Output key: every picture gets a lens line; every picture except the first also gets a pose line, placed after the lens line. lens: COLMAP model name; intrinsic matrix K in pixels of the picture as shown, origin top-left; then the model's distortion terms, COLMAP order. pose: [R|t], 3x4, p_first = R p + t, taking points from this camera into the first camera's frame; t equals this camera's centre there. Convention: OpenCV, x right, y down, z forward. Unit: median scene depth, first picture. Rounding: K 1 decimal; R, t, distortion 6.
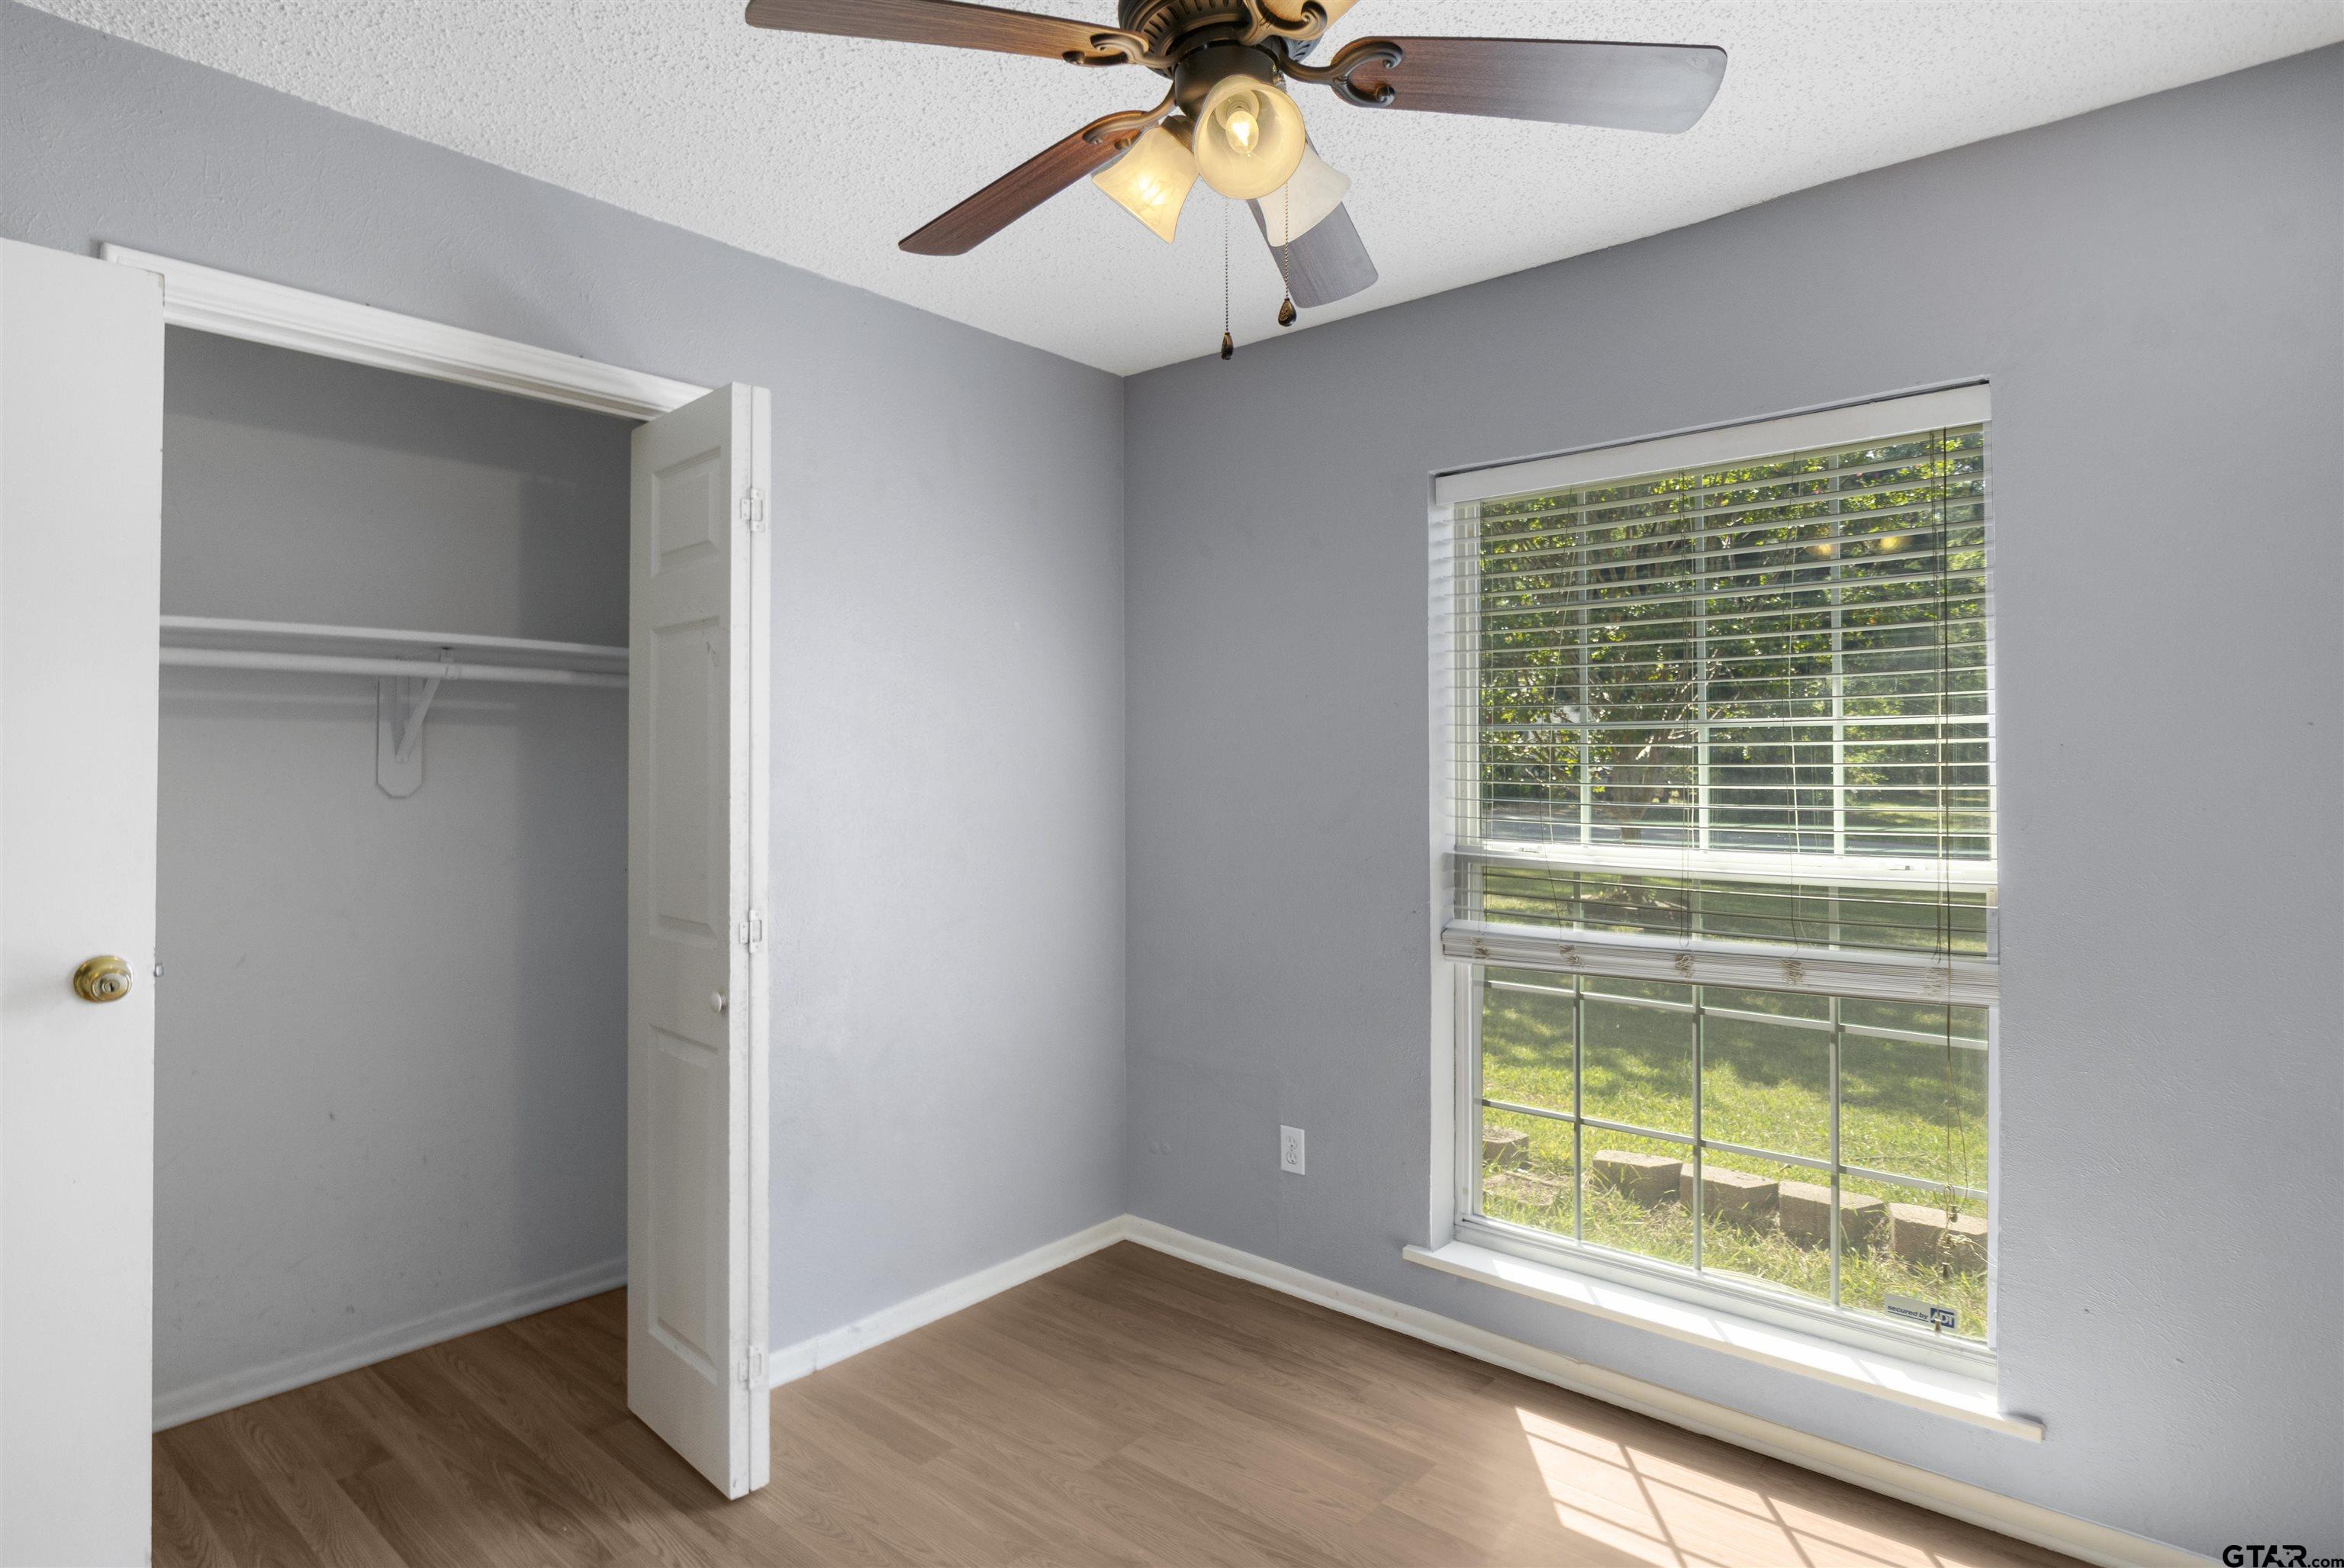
lens RADIAL K [[1249.9, 0, 1175.6], [0, 1249.9, 763.6], [0, 0, 1]] dist [-0.000892, -0.000192]
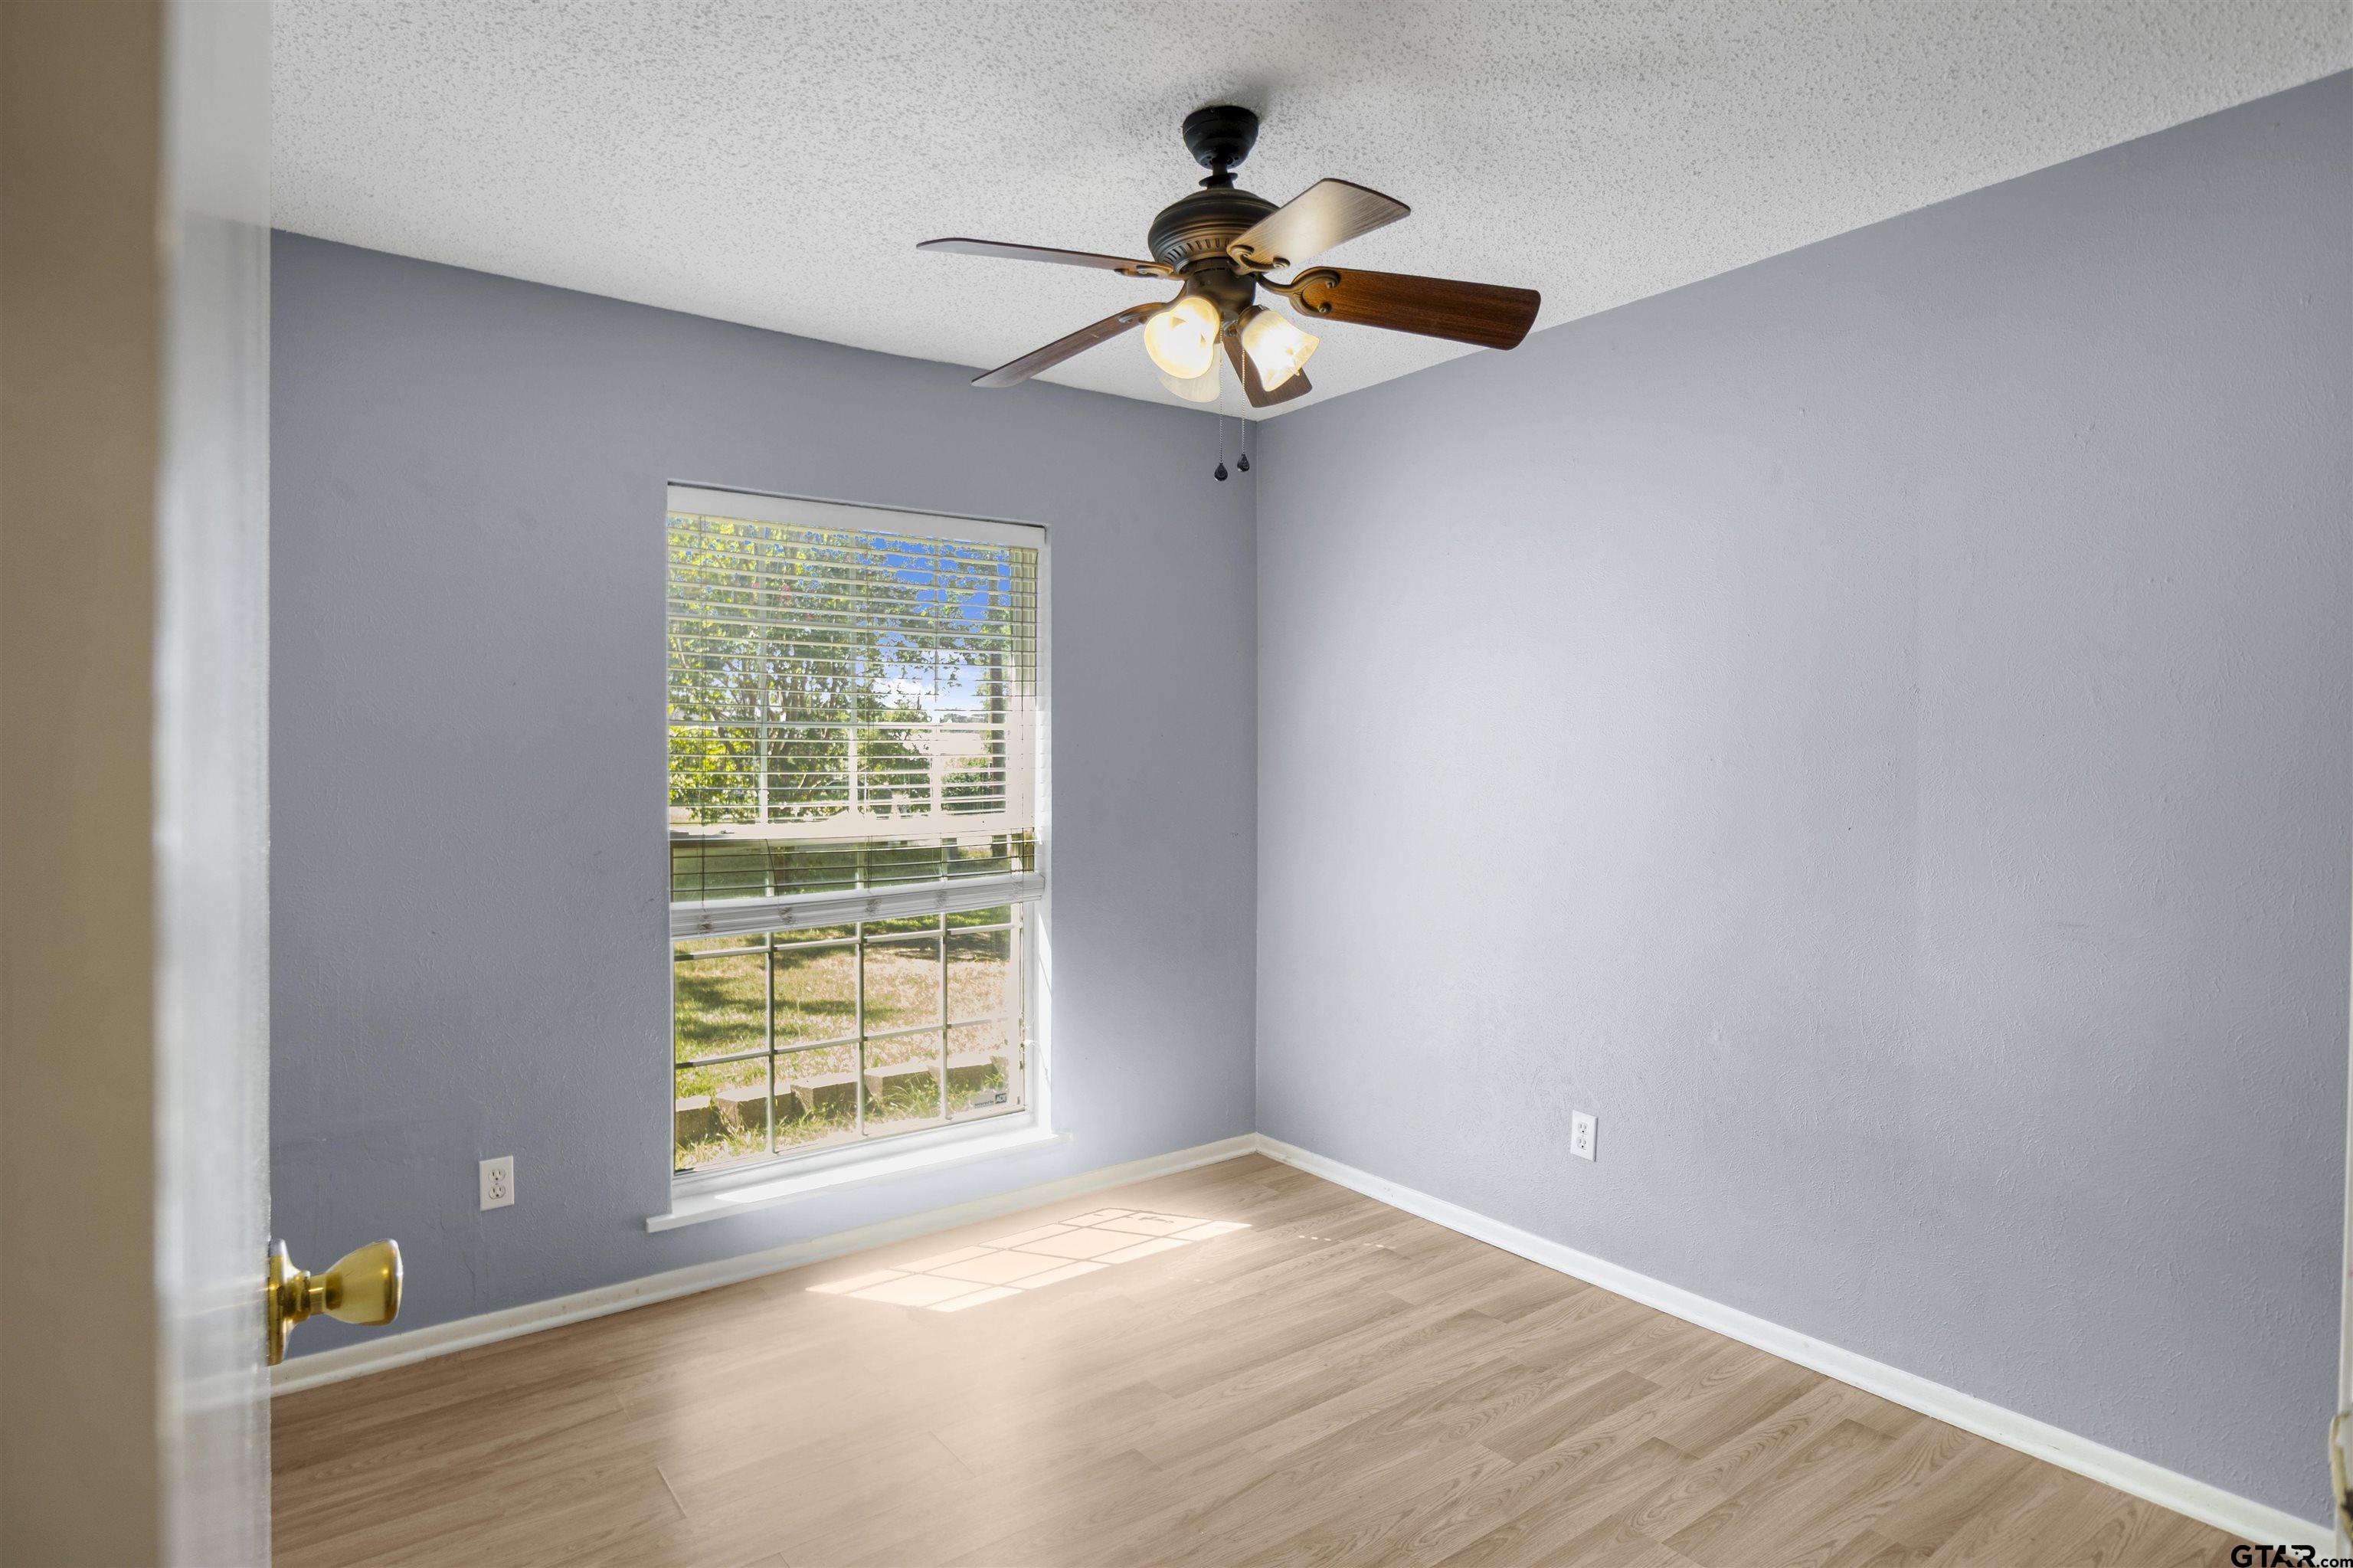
lens RADIAL K [[1254.8, 0, 1180.2], [0, 1254.8, 763.5], [0, 0, 1]] dist [-0.000892, -0.000192]
pose [[0.206287, -0.019239, 0.978302, -0.770844], [-0.014159, 0.999643, 0.022644, -0.024522], [-0.978389, -0.018523, 0.205941, 0.375445]]
